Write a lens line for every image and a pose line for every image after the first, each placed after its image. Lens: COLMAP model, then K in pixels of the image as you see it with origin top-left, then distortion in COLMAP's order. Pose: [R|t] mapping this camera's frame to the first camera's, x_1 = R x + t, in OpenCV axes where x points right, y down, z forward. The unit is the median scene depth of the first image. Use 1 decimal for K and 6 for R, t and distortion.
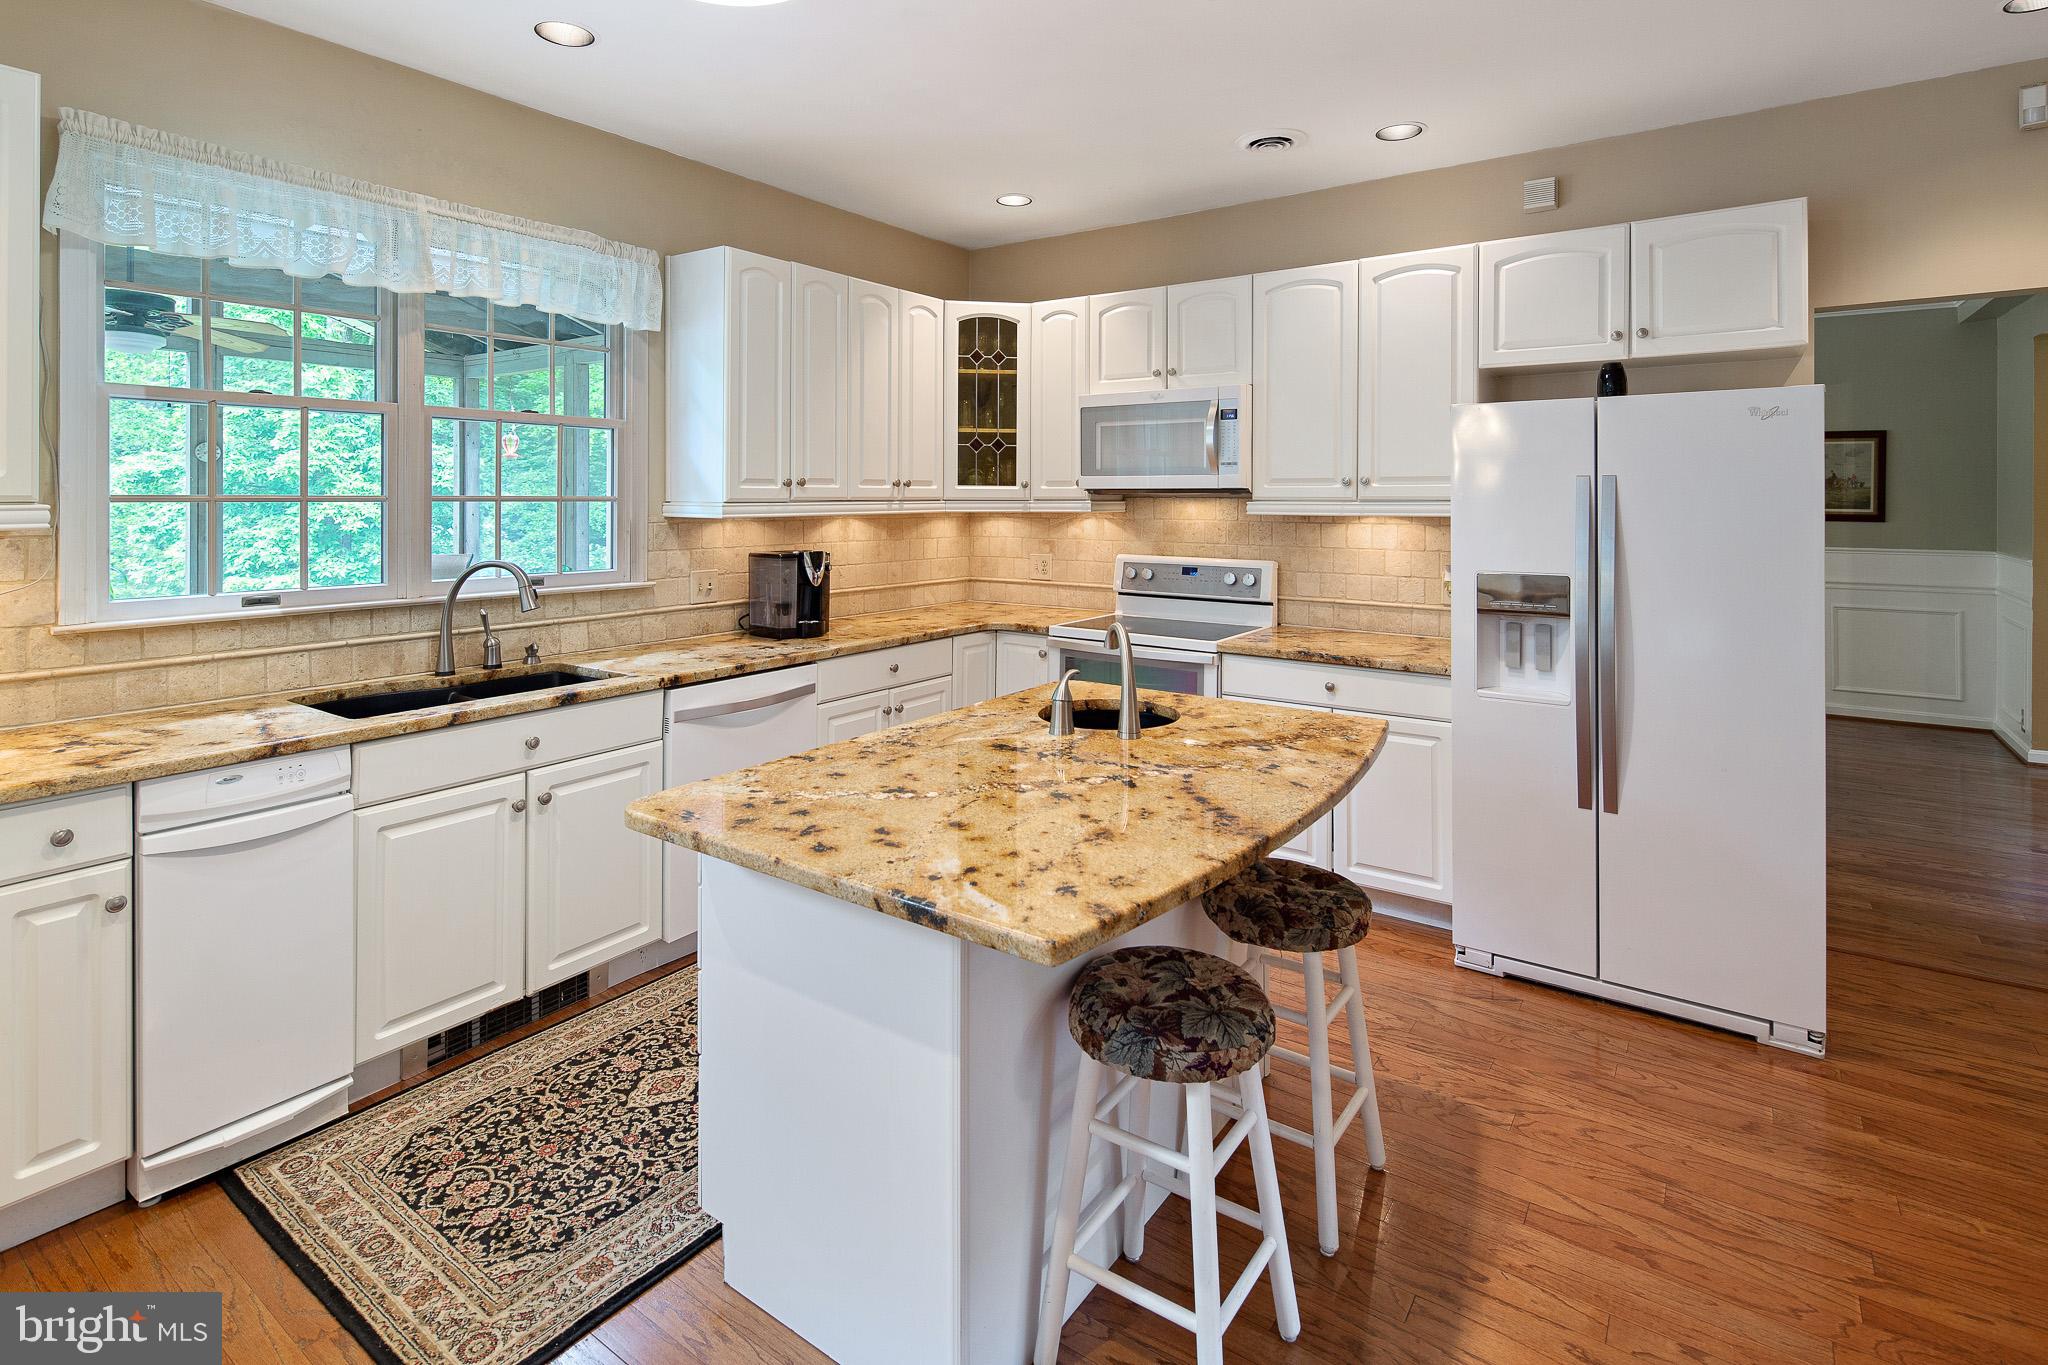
lens RADIAL K [[1011.5, 0, 1034.4], [0, 1011.5, 502.3], [0, 0, 1]] dist [0.006243, -0.005773]
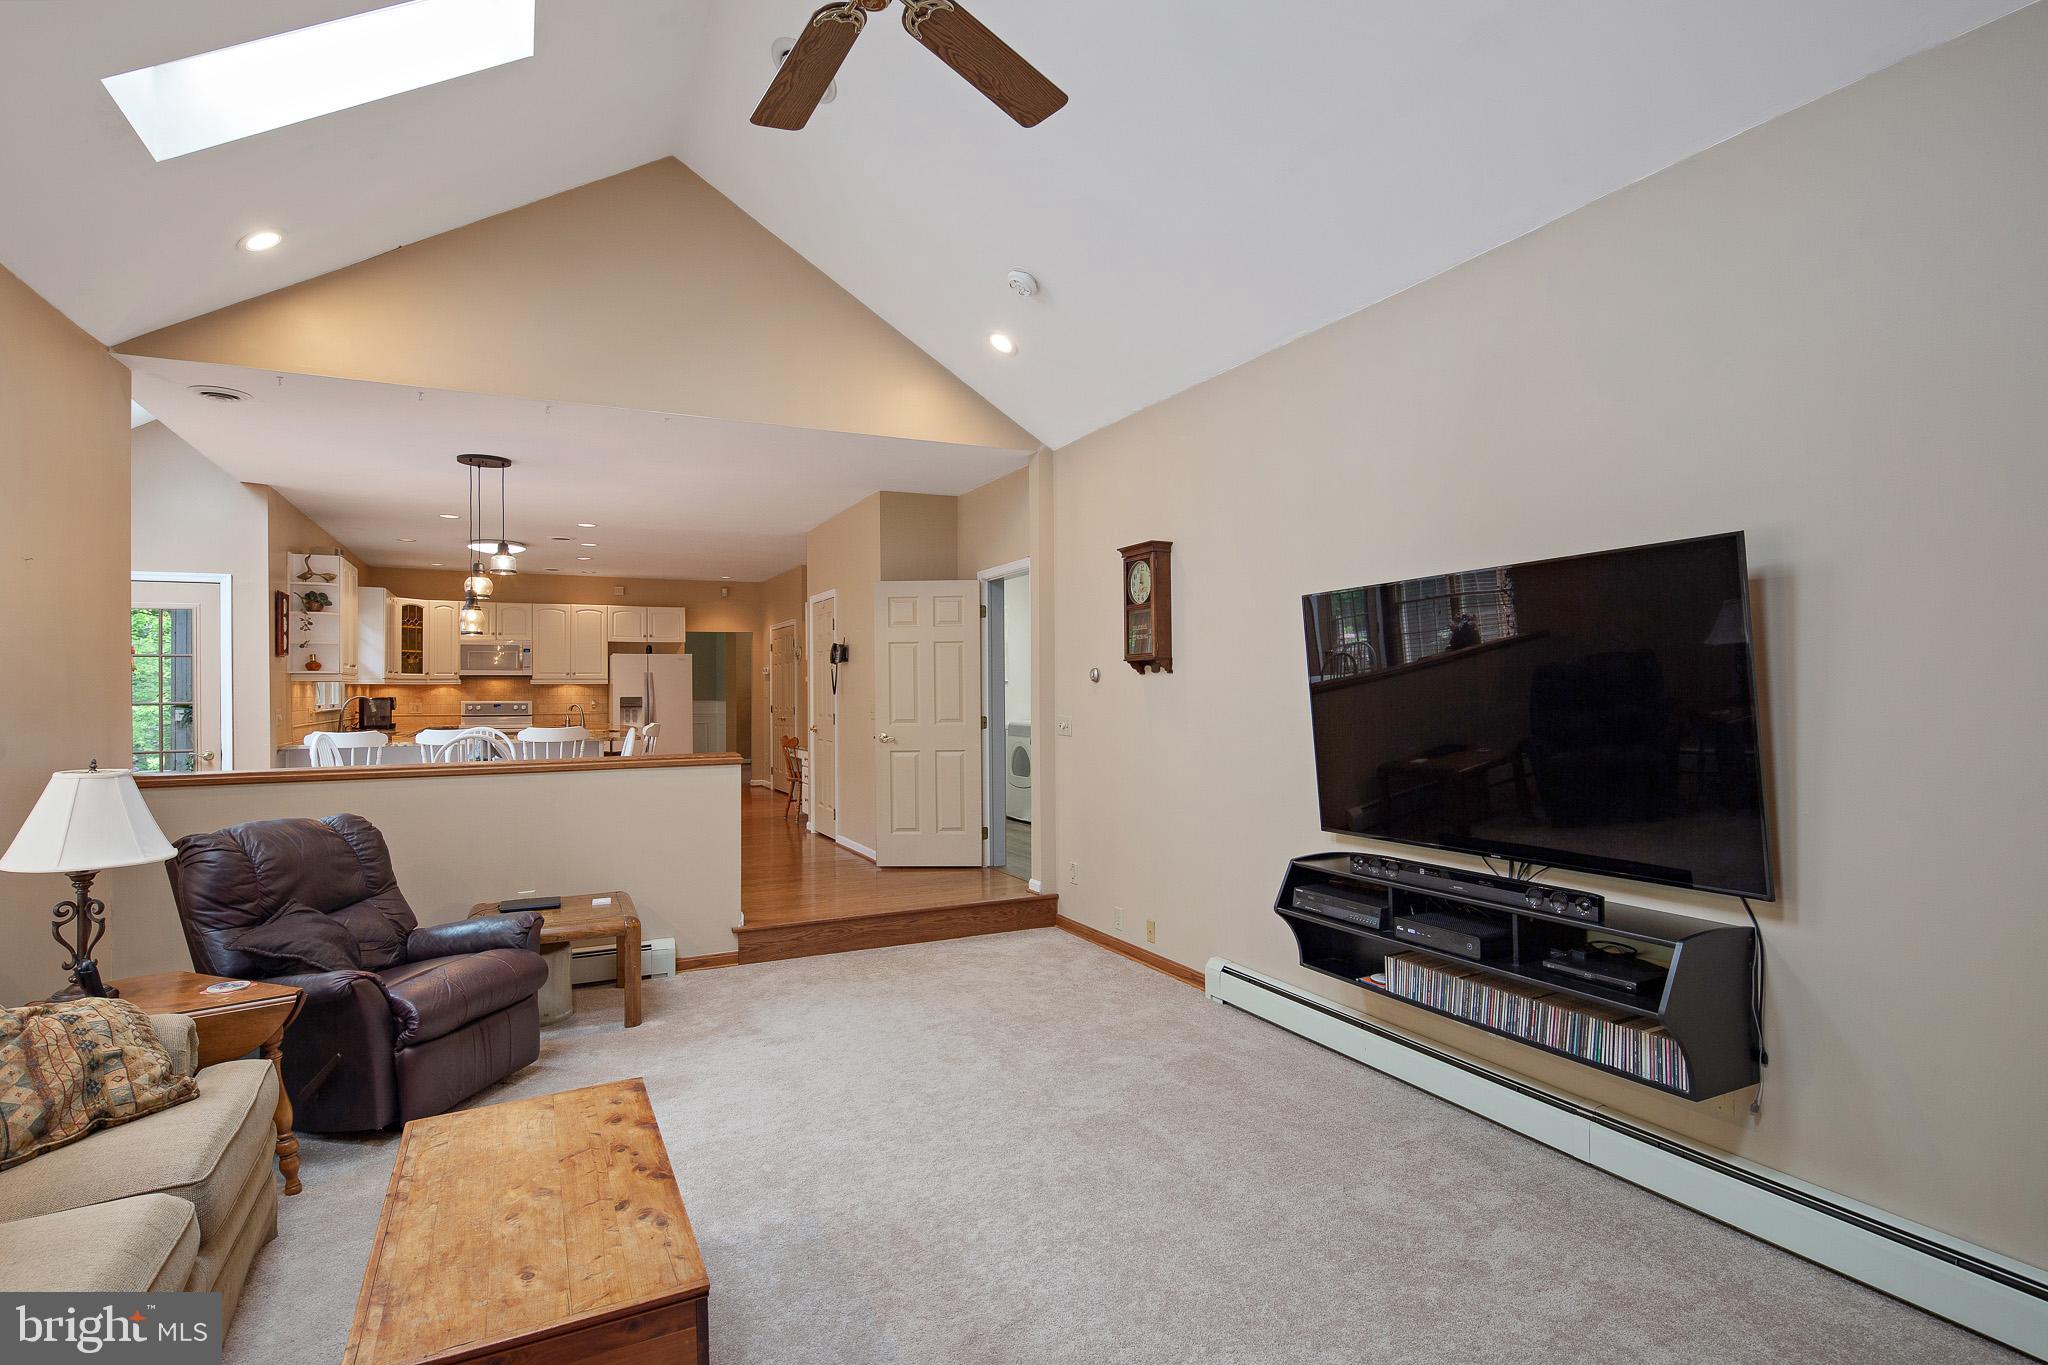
lens RADIAL K [[1011.5, 0, 1006.2], [0, 1011.5, 680.7], [0, 0, 1]] dist [0.006243, -0.005773]
pose [[0.497274, 0.004449, 0.867582, -1.874475], [0.008888, 0.999908, -0.010222, 0.049619], [-0.867548, 0.012794, 0.497188, -1.893394]]
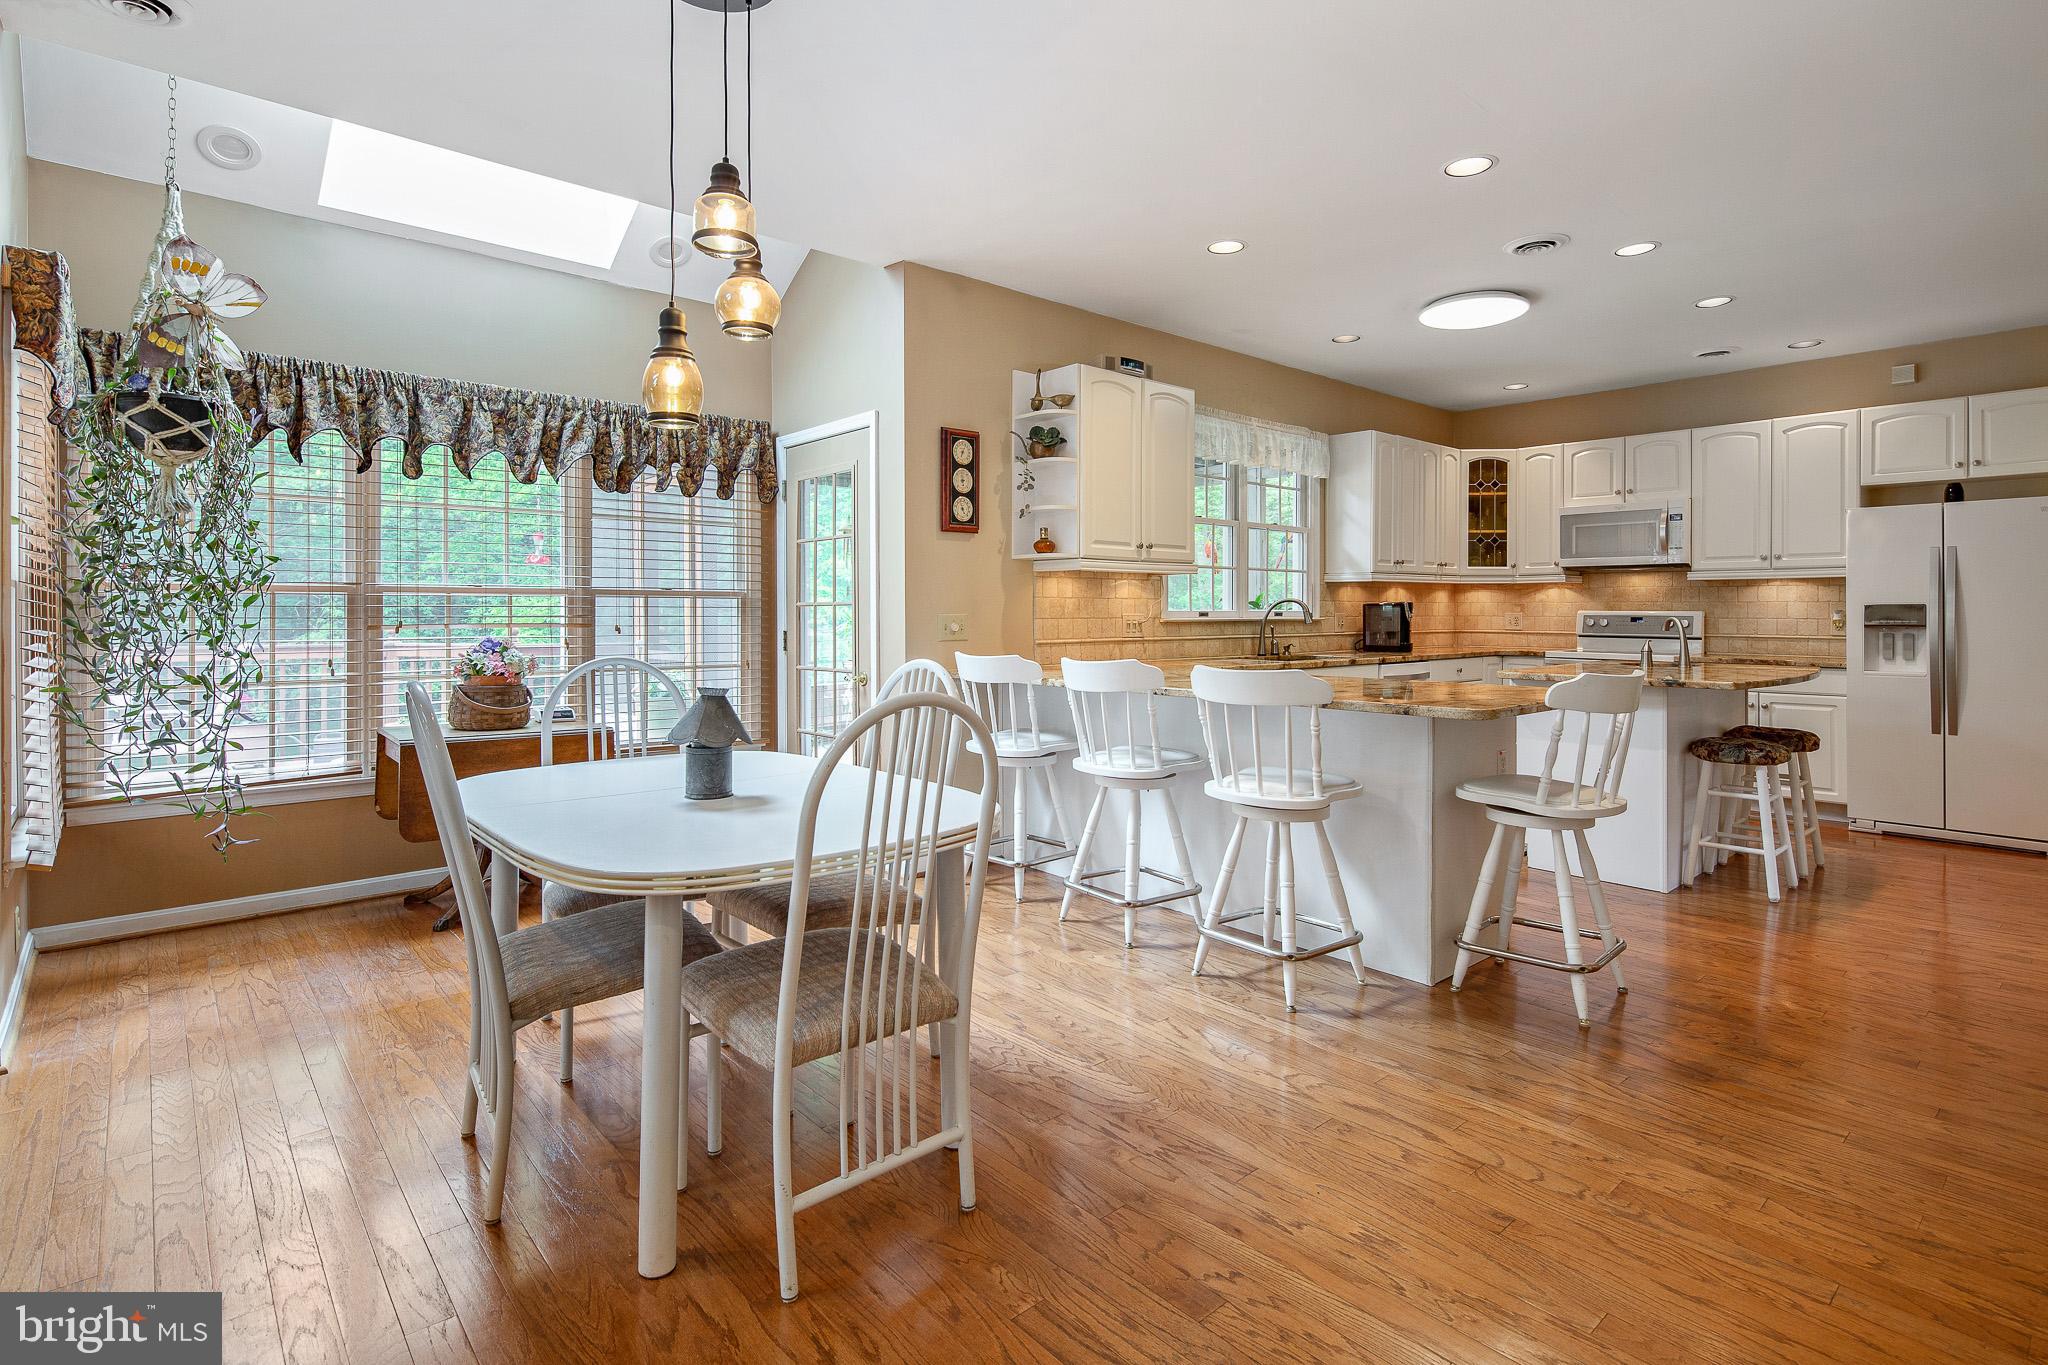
lens RADIAL K [[1011.5, 0, 1032.7], [0, 1011.5, 612.1], [0, 0, 1]] dist [0.006243, -0.005773]
pose [[0.971931, 0.000081, -0.235264, -0.462260], [-0.000699, 0.999997, -0.002544, 0.074647], [0.235263, 0.002637, 0.971928, -0.878542]]
